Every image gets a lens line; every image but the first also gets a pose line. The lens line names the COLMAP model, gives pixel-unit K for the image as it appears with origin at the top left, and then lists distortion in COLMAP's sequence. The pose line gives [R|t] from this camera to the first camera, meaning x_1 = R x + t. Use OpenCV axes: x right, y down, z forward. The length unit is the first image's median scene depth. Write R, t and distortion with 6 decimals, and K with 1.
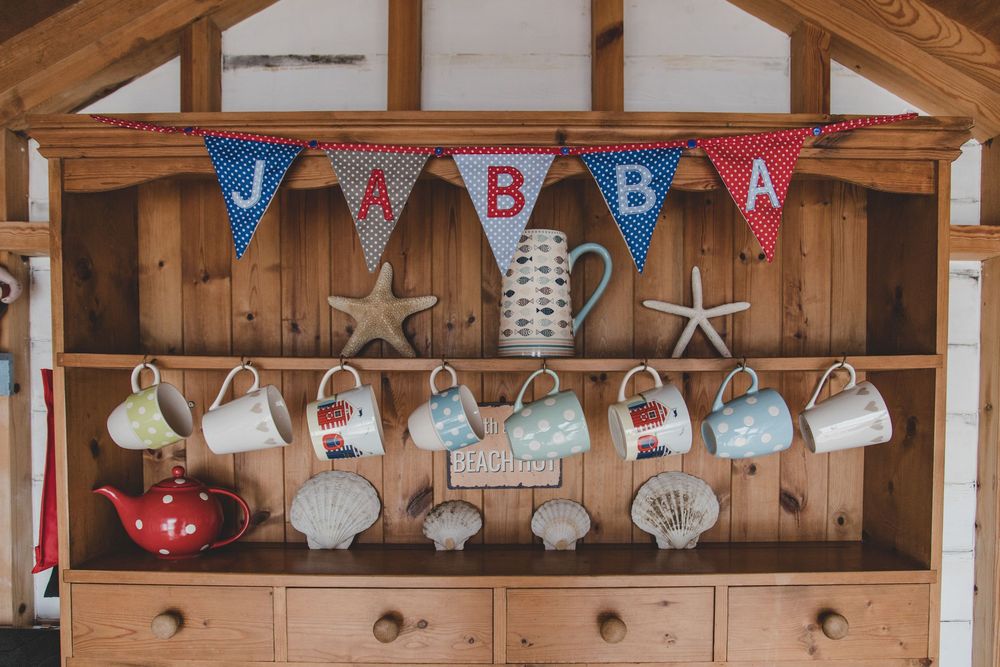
lens RADIAL K [[683.6, 0, 522.6], [0, 683.6, 423.4], [0, 0, 1]] dist [-0.046304, 0.003960]
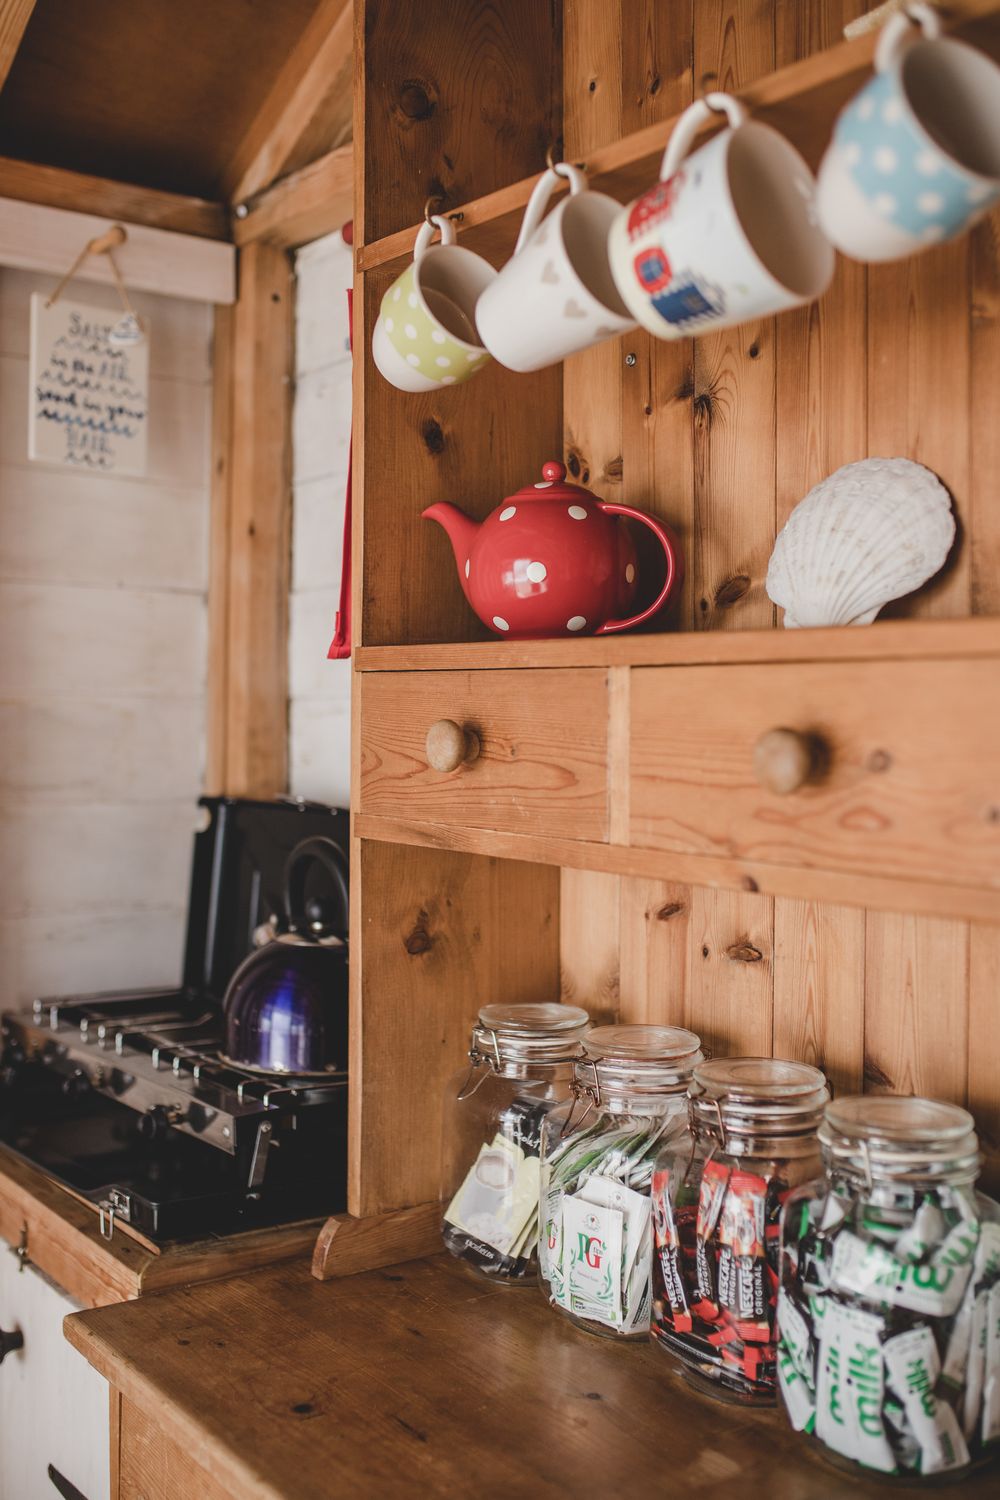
lens RADIAL K [[1526.2, 0, 498.8], [0, 1526.2, 728.3], [0, 0, 1]] dist [-0.041153, 0.023334]
pose [[0.588937, 0.010114, -0.808116, 0.355945], [-0.039331, 0.999096, -0.016160, 0.278432], [0.807222, 0.041301, 0.588802, 0.341158]]
